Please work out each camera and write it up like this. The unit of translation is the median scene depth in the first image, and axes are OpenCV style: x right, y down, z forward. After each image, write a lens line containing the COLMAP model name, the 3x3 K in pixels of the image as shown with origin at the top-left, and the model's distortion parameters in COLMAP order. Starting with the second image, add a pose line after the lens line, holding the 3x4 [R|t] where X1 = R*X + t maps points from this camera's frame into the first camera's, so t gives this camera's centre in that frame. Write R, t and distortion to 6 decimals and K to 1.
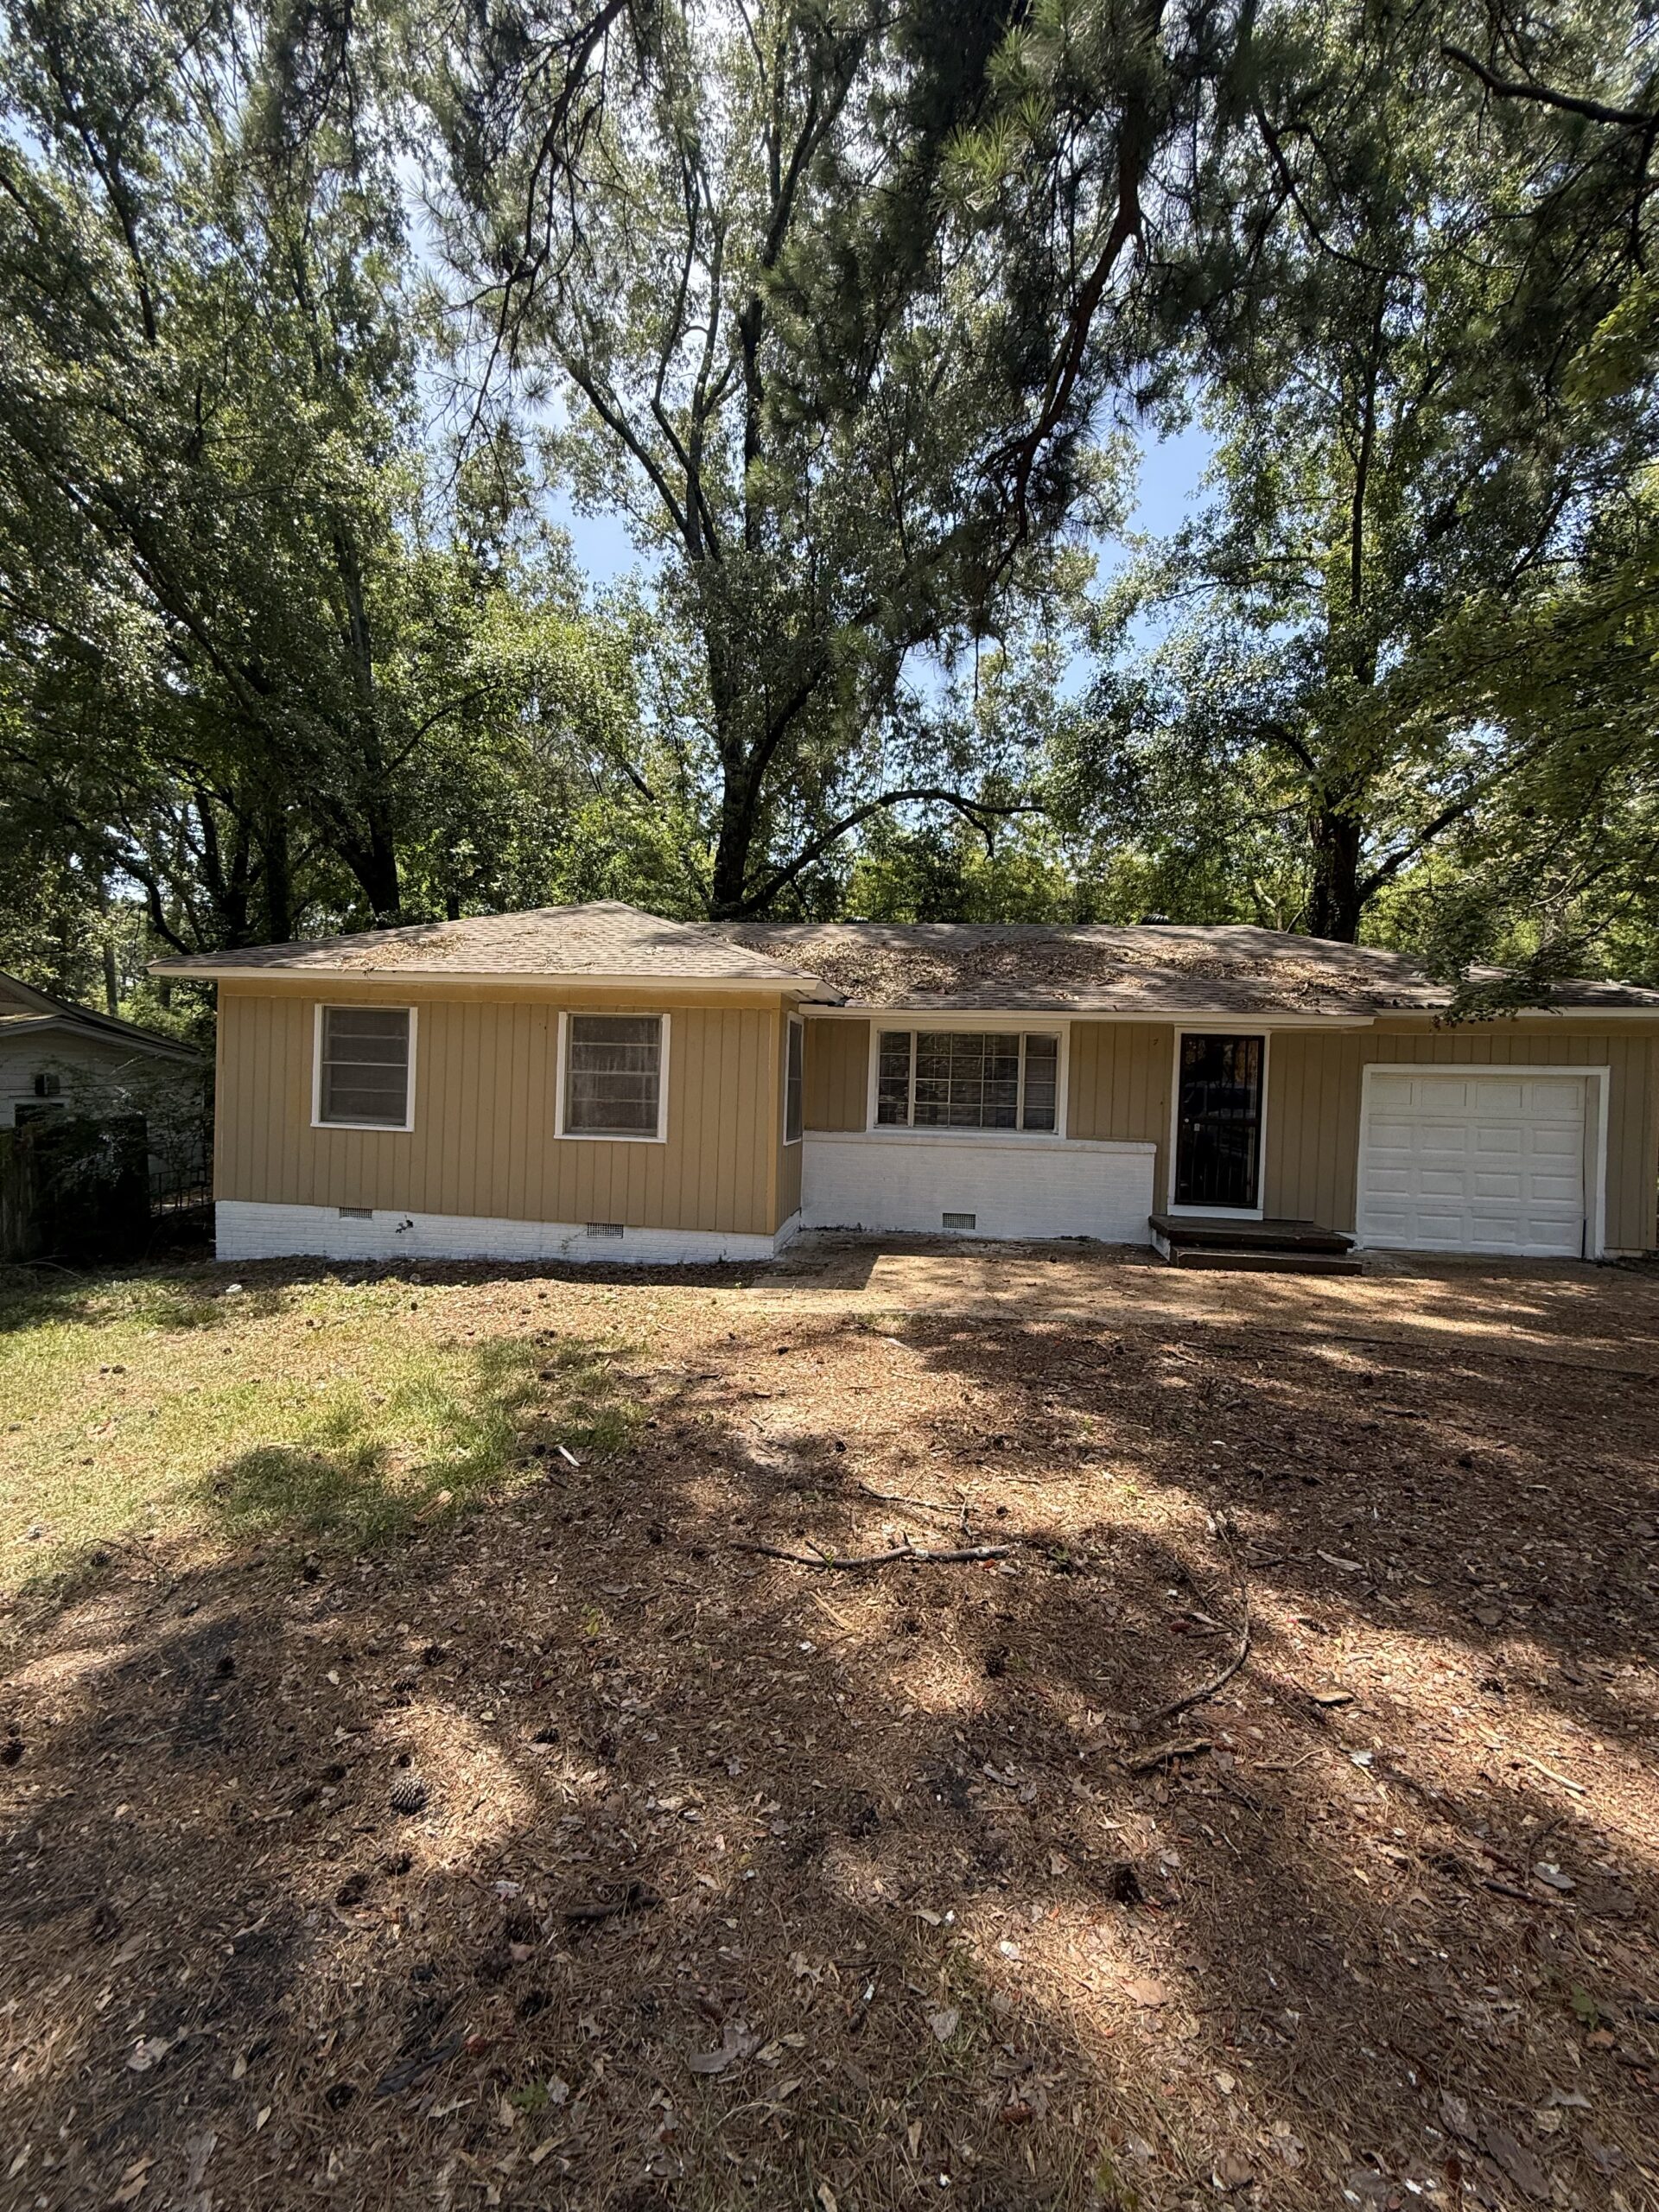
lens RADIAL K [[881.6, 0, 829.1], [0, 881.6, 1105.0], [0, 0, 1]] dist [-0.000052, -0.000010]
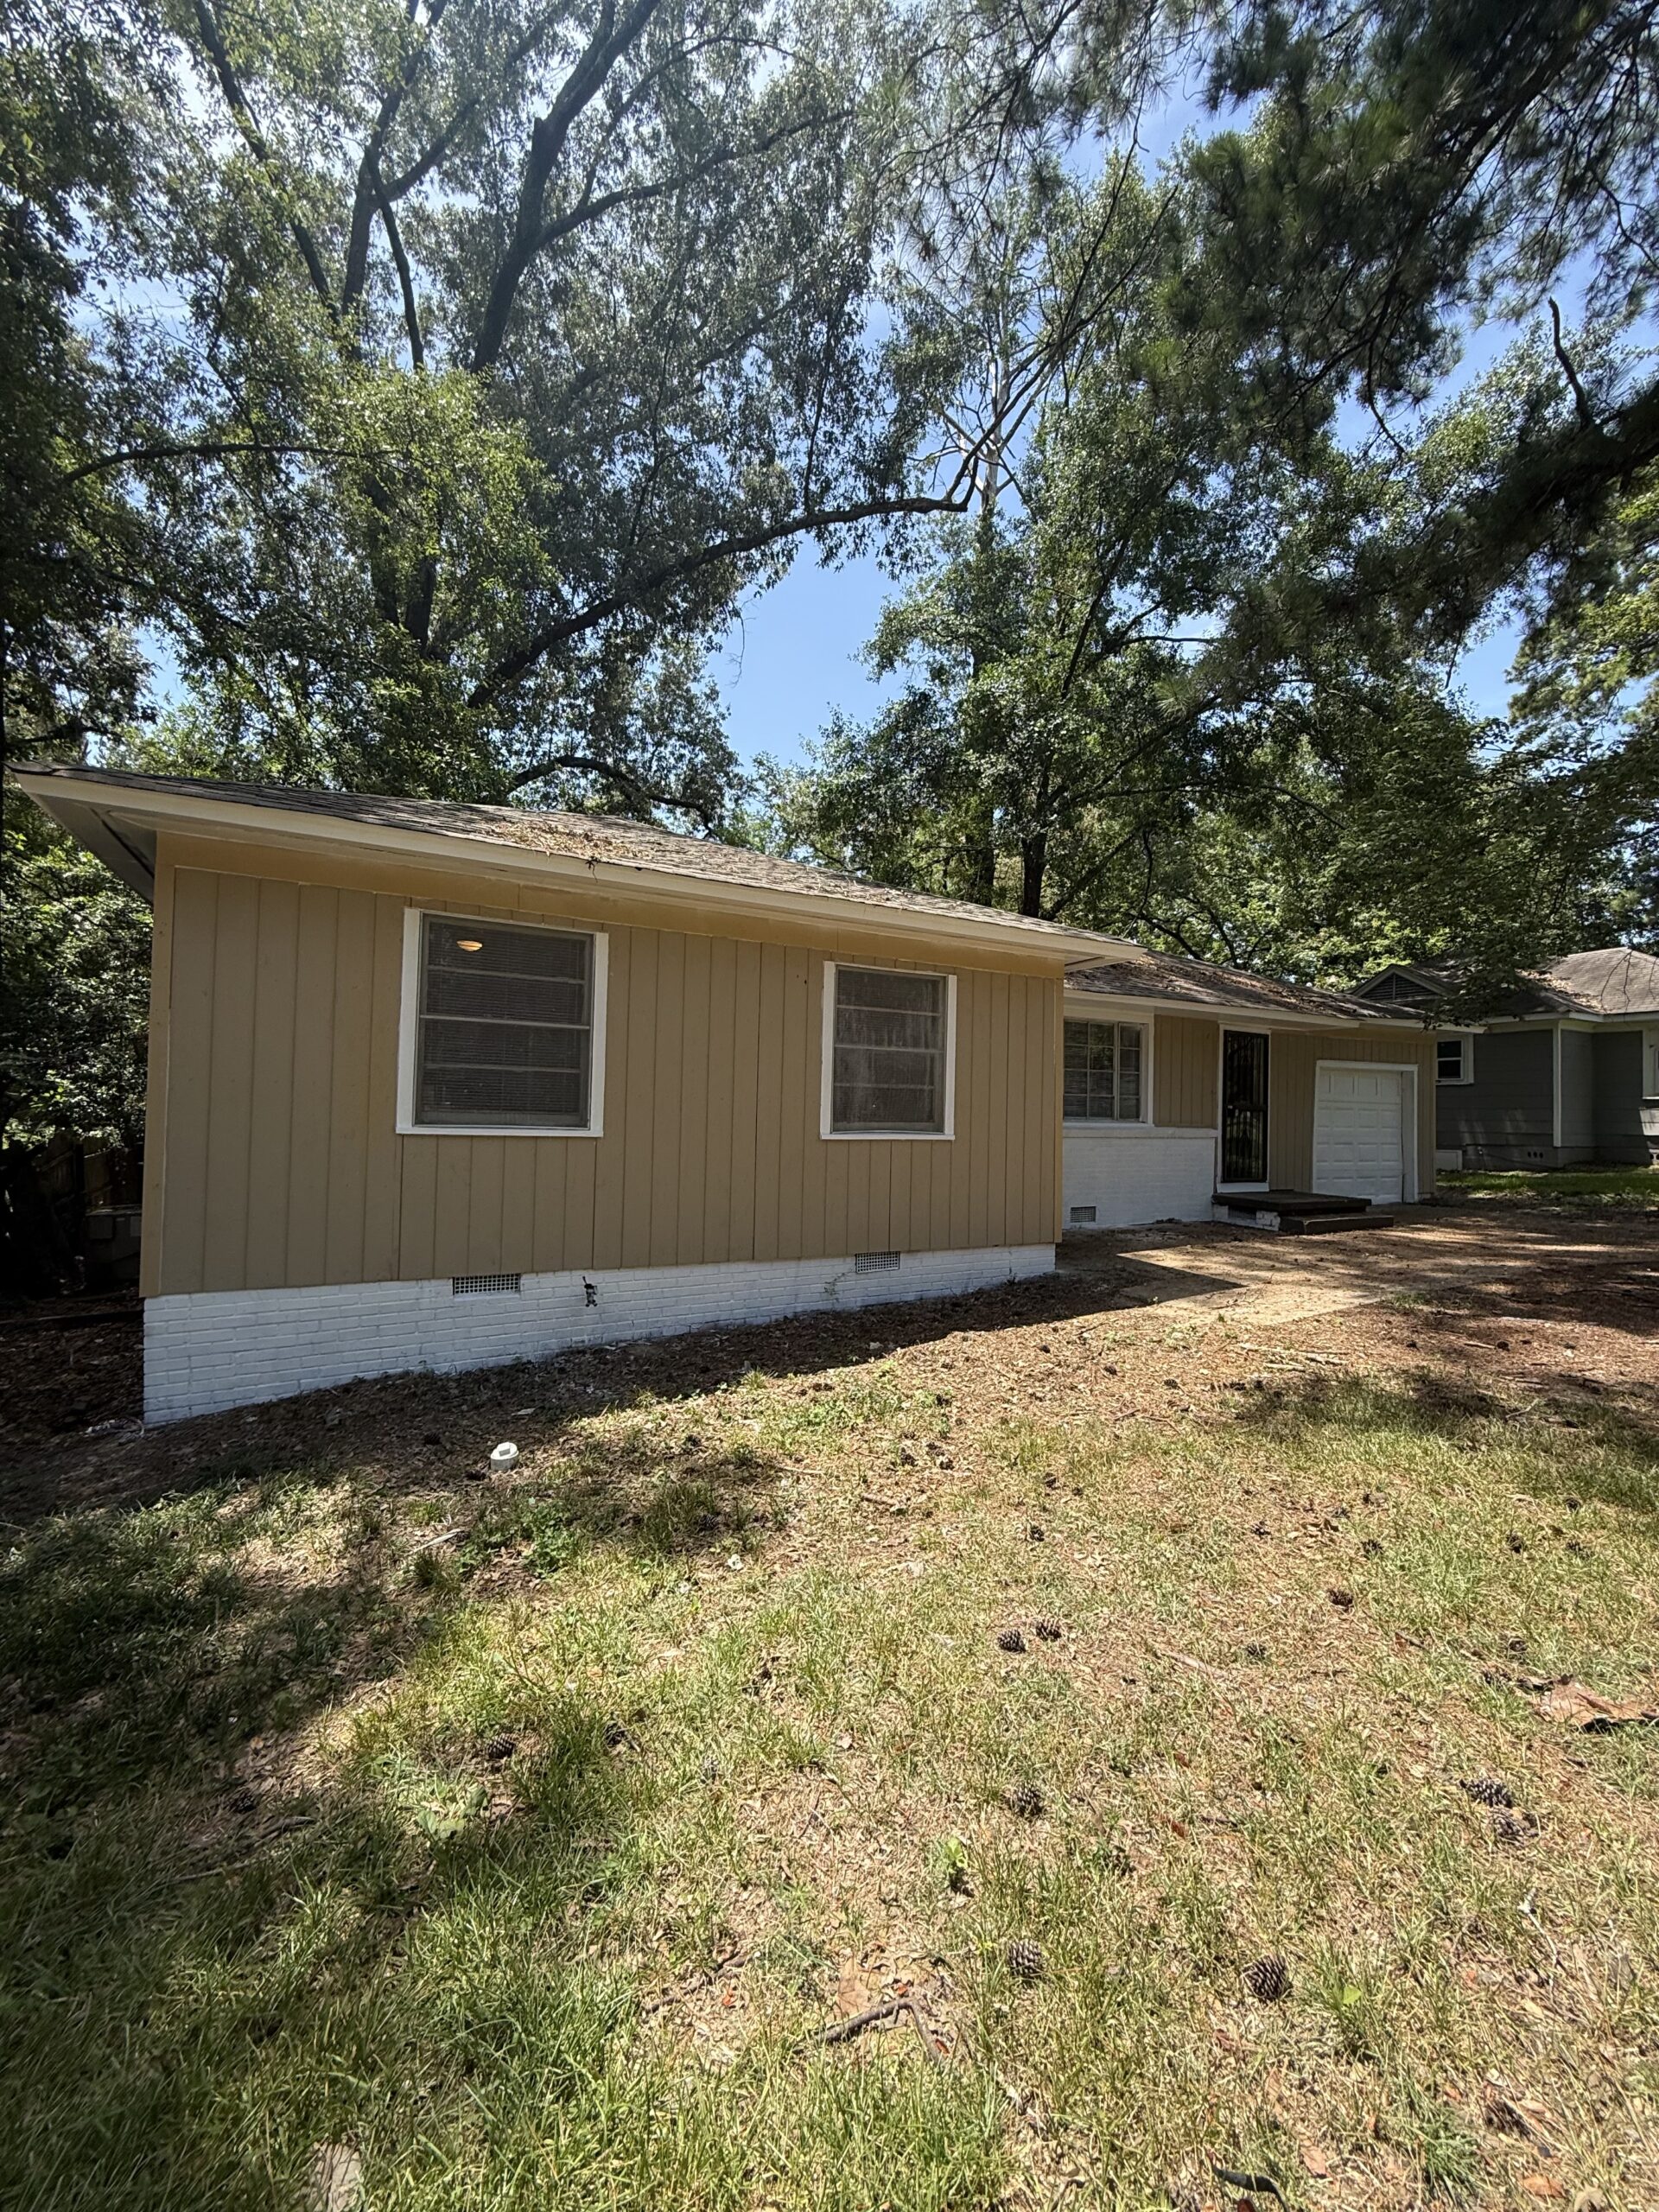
lens RADIAL K [[881.6, 0, 829.6], [0, 881.6, 1102.3], [0, 0, 1]] dist [-0.000052, -0.000010]
pose [[0.803431, -0.006203, 0.595365, -0.702985], [0.020345, 0.999648, -0.017040, 0.019994], [-0.595049, 0.025803, 0.803275, 0.413036]]
